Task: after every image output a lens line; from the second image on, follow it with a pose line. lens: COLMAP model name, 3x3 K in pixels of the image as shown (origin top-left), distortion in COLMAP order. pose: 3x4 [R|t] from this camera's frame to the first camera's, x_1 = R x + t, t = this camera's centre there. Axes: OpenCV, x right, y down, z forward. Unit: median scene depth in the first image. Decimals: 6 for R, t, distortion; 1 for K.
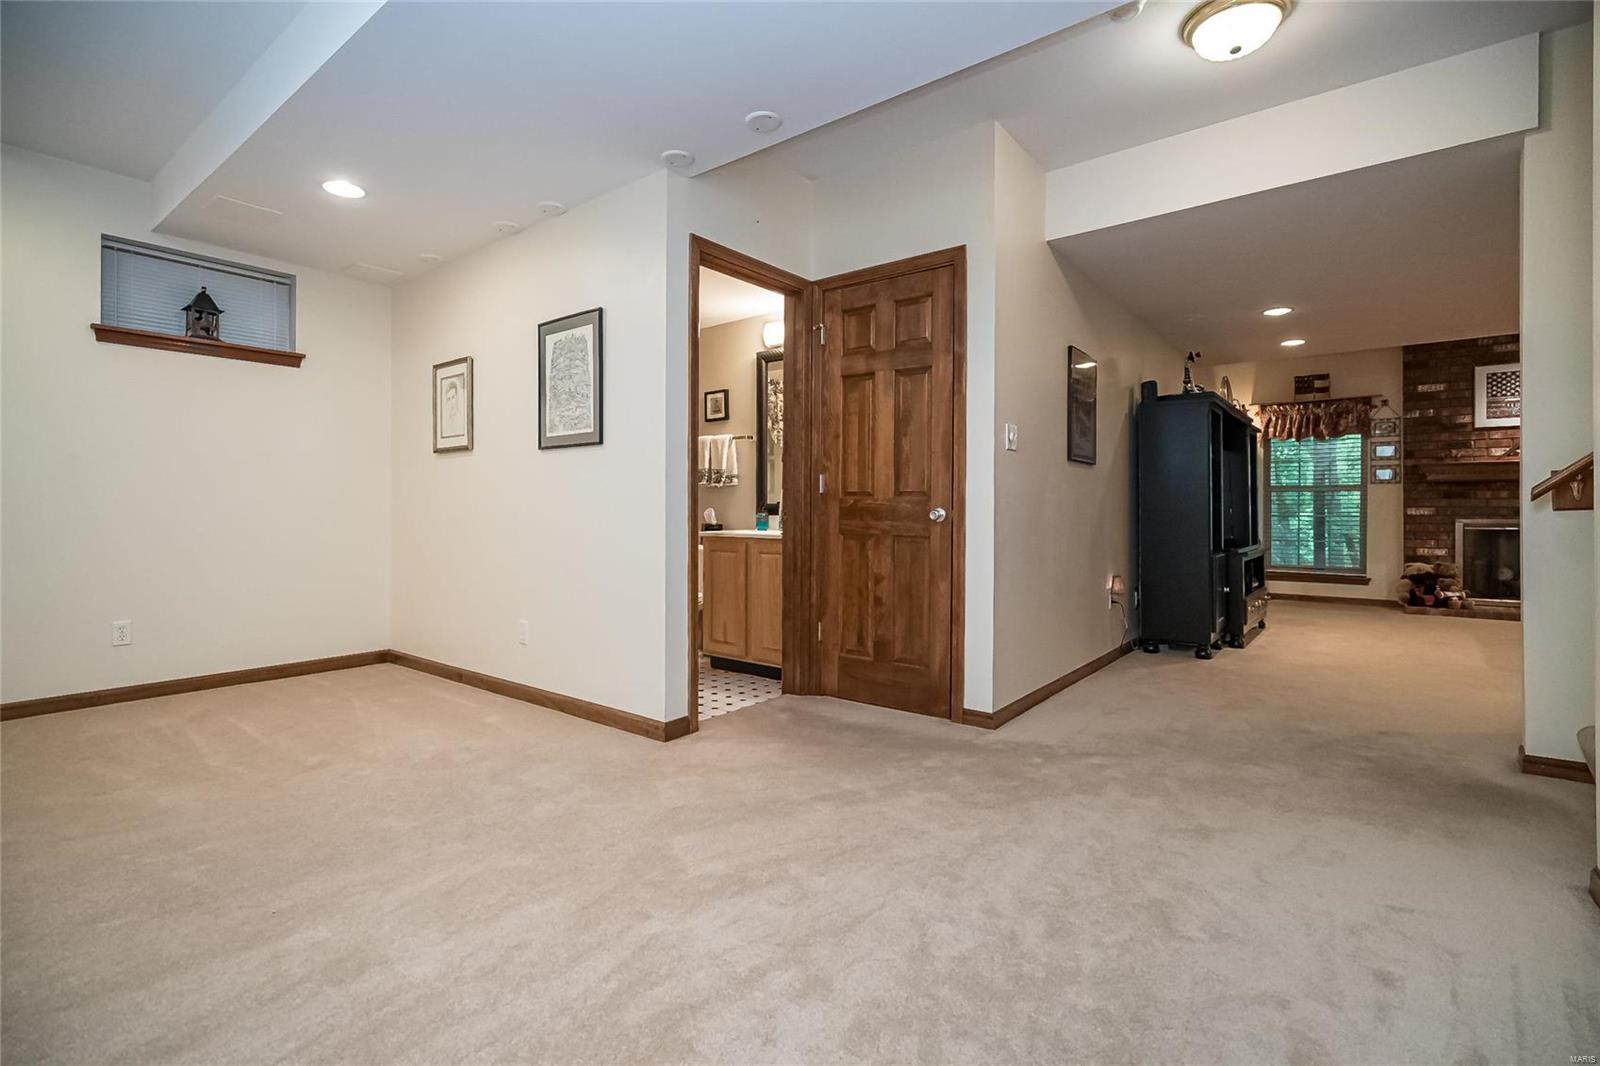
lens RADIAL K [[745.0, 0, 797.7], [0, 745.0, 504.8], [0, 0, 1]] dist [-0.002015, -0.000121]
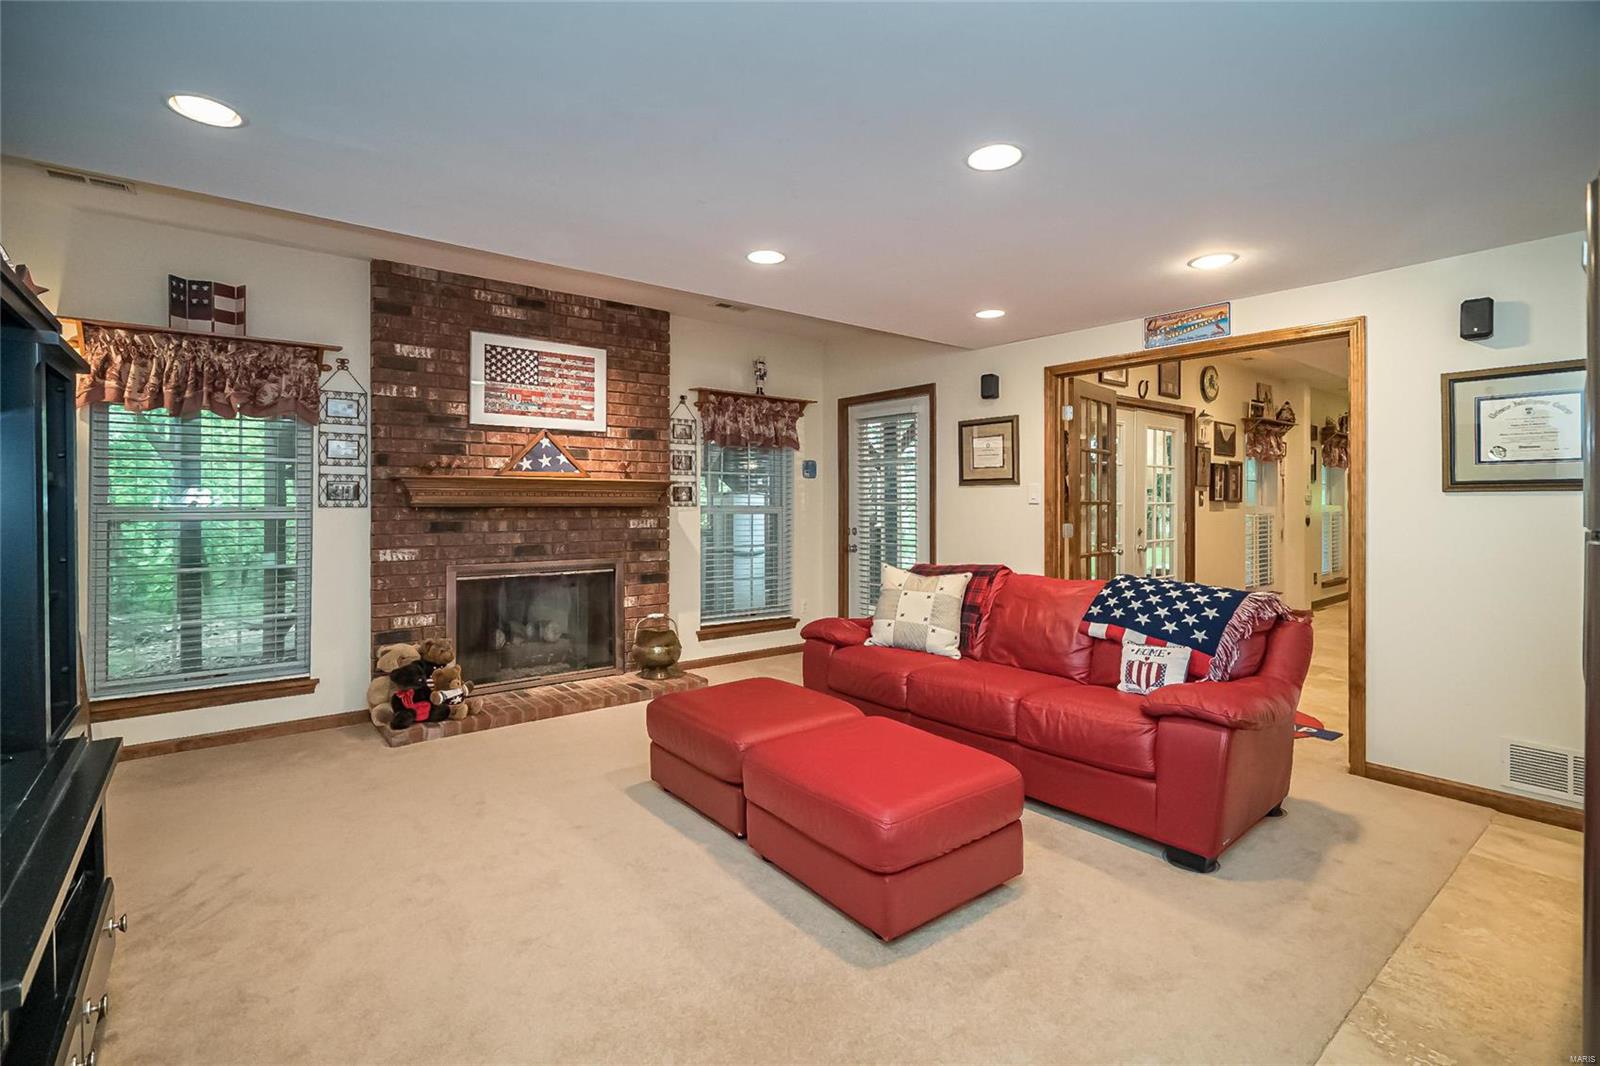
lens RADIAL K [[745.0, 0, 797.7], [0, 745.0, 504.8], [0, 0, 1]] dist [-0.002015, -0.000121]
pose [[0.241650, 0.003982, 0.970355, 0.325364], [-0.001997, 0.999992, -0.003607, -0.029194], [-0.970361, -0.001066, 0.241656, 0.528315]]
